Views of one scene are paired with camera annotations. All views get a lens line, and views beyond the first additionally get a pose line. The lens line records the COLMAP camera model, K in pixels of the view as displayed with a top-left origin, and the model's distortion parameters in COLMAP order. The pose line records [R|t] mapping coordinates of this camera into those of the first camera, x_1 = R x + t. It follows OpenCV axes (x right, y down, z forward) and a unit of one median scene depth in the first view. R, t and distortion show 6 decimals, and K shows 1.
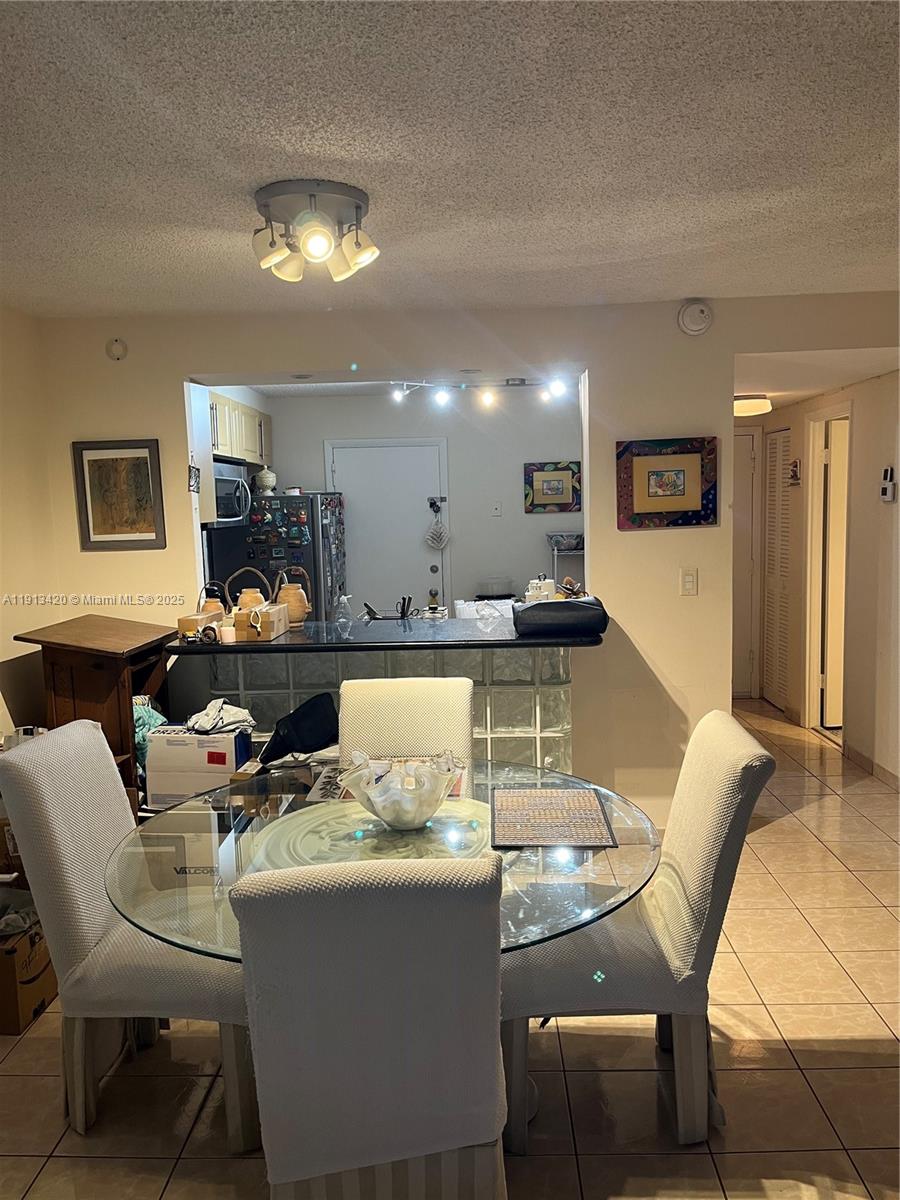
lens RADIAL K [[934.7, 0, 450.5], [0, 934.7, 615.6], [0, 0, 1]] dist [0.082373, -0.077786]
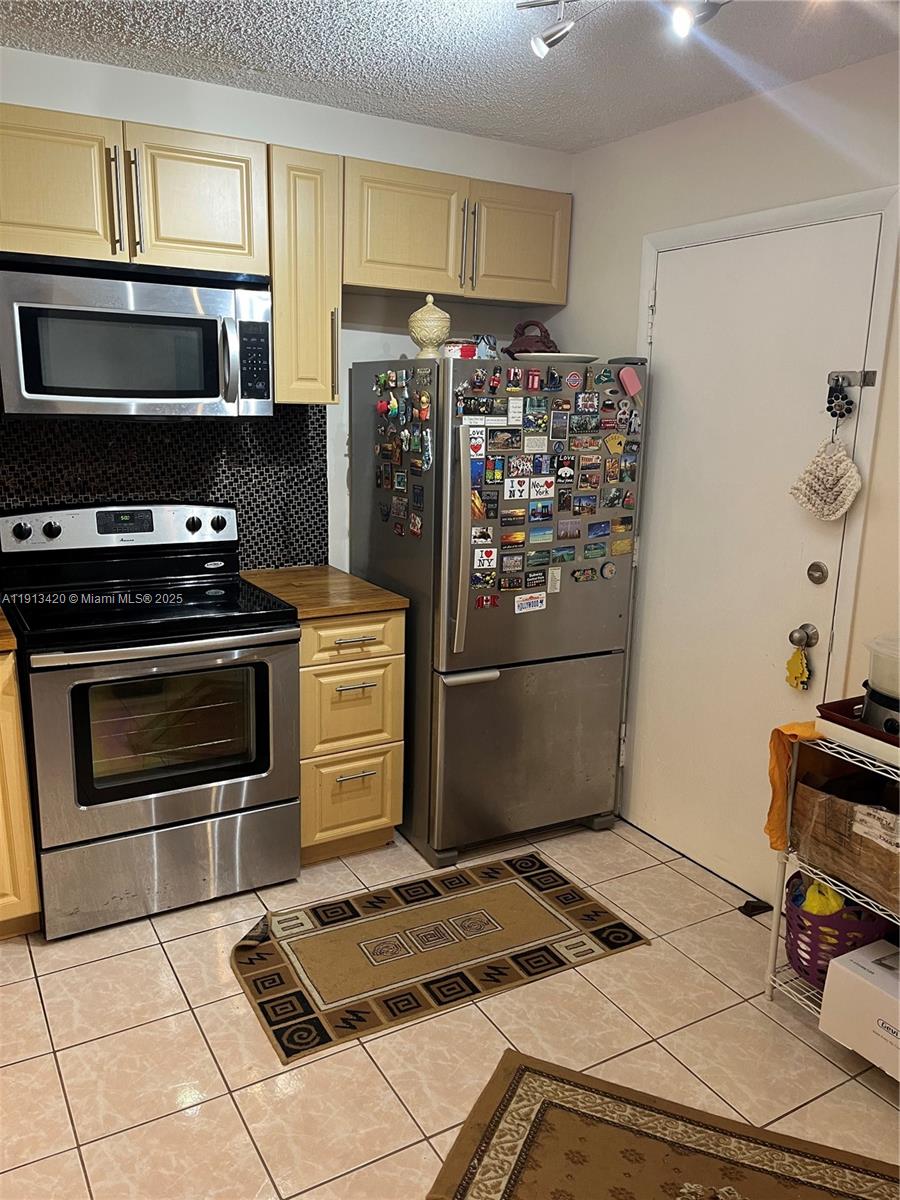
lens RADIAL K [[934.7, 0, 450.5], [0, 934.7, 615.6], [0, 0, 1]] dist [0.082373, -0.077786]
pose [[0.533266, 0.232310, -0.813424, 0.365611], [-0.136569, 0.972583, 0.188232, -0.146063], [0.834851, 0.010711, 0.550372, 1.177811]]
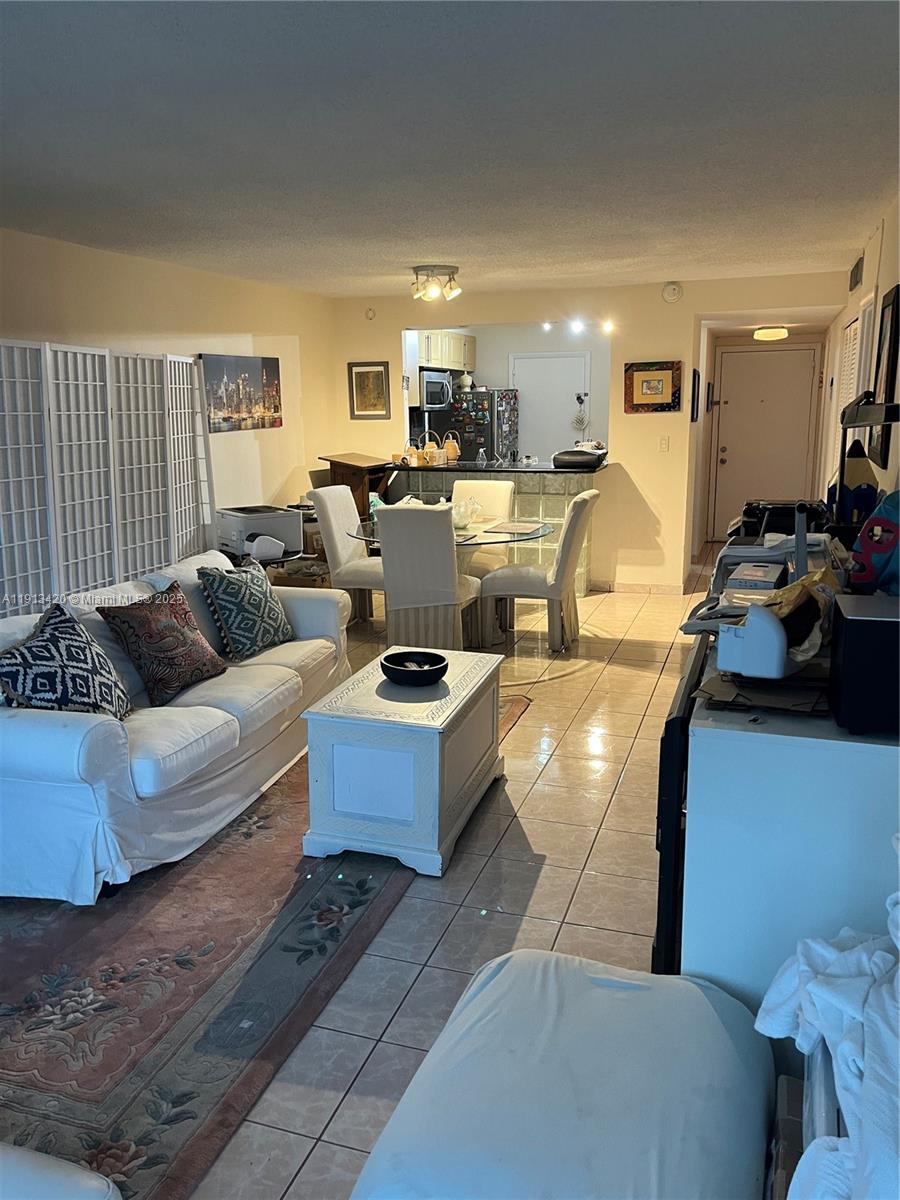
lens RADIAL K [[934.7, 0, 450.5], [0, 934.7, 615.6], [0, 0, 1]] dist [0.082373, -0.077786]
pose [[0.957586, 0.079891, -0.276851, 0.384277], [-0.049601, 0.992156, 0.114744, 0.102425], [0.283847, -0.096145, 0.954037, -0.847265]]
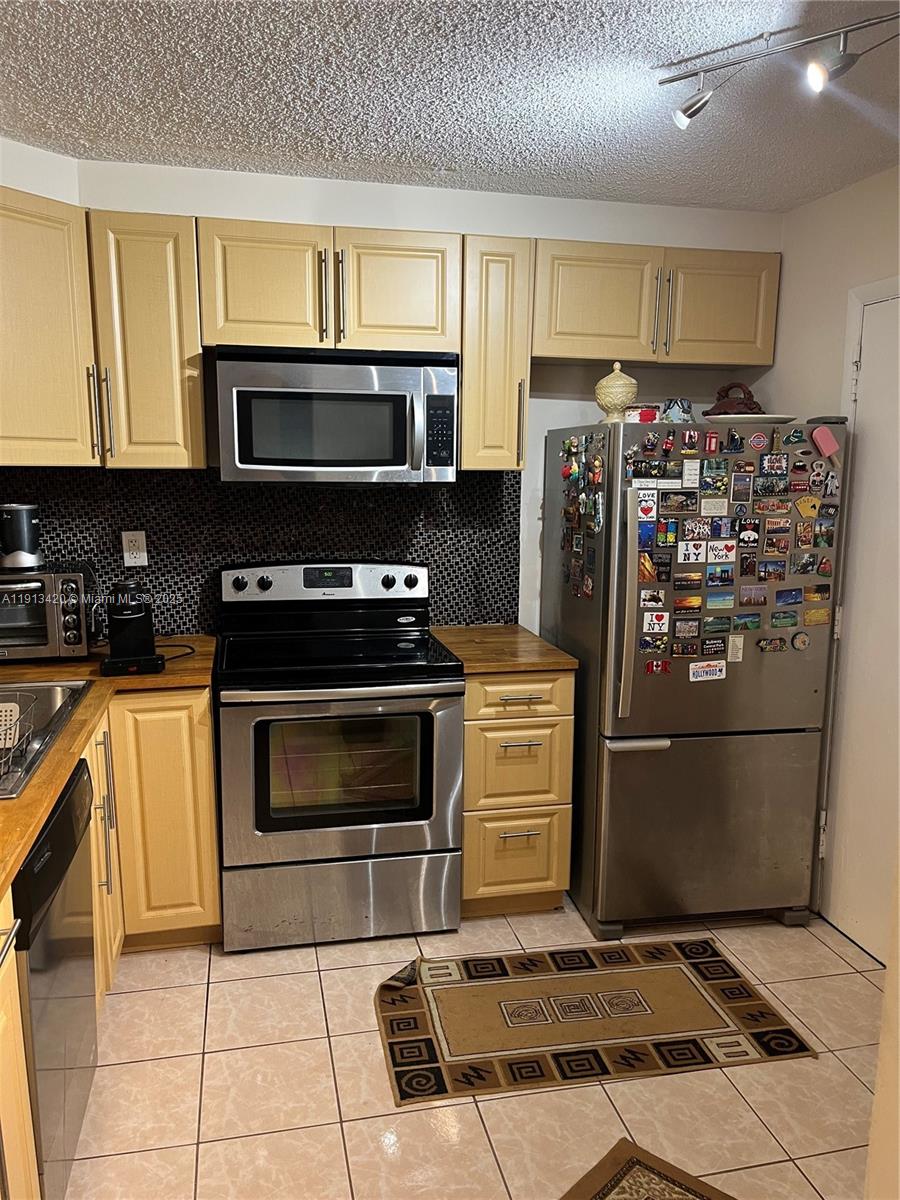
lens RADIAL K [[934.7, 0, 450.5], [0, 934.7, 615.6], [0, 0, 1]] dist [0.082373, -0.077786]
pose [[0.252995, 0.188484, -0.948929, 0.413395], [-0.130024, 0.978564, 0.159705, -0.154629], [0.958690, 0.082979, 0.272080, 1.254572]]
